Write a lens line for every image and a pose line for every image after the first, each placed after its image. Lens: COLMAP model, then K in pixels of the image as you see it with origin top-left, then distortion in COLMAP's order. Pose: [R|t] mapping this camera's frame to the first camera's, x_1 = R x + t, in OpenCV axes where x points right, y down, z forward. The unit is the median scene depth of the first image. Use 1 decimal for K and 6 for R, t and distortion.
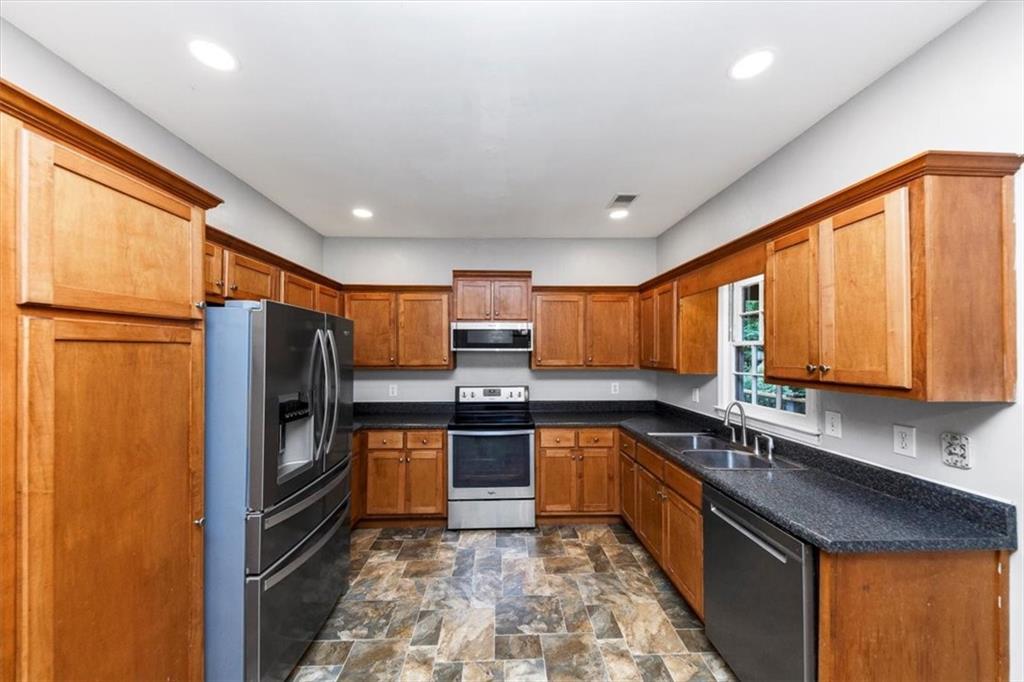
lens RADIAL K [[351.9, 0, 511.4], [0, 351.9, 345.3], [0, 0, 1]] dist [0.019209, -0.000083]
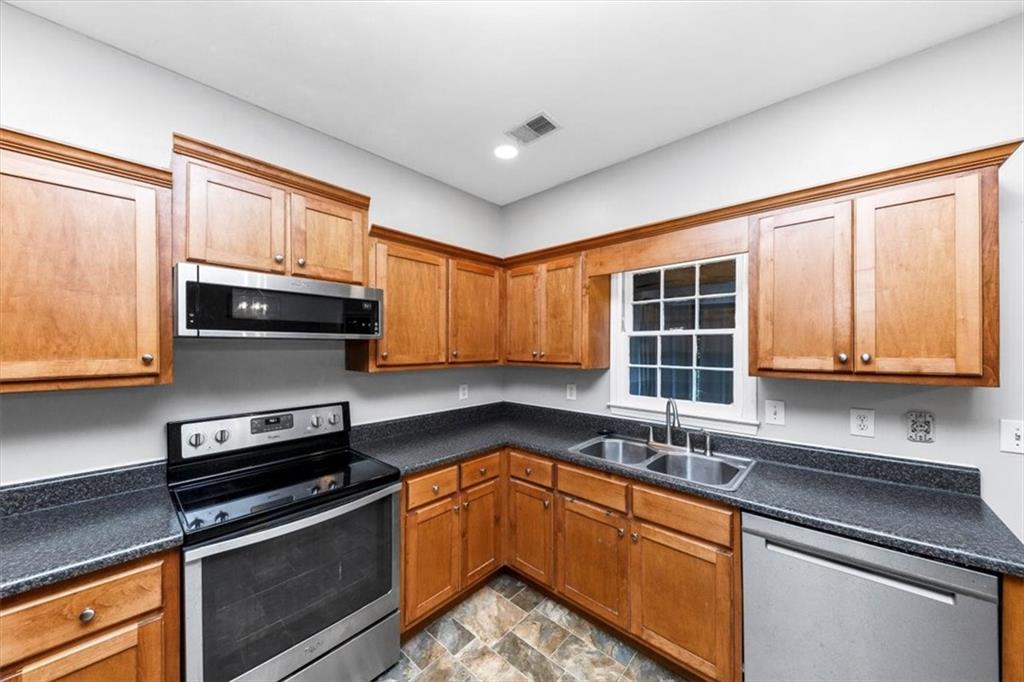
lens RADIAL K [[351.9, 0, 511.4], [0, 351.9, 345.3], [0, 0, 1]] dist [0.019209, -0.000083]
pose [[0.699456, 0.004369, 0.714662, -0.237068], [-0.014236, 0.999868, 0.007821, 0.021251], [-0.714534, -0.015644, 0.699426, 0.556496]]
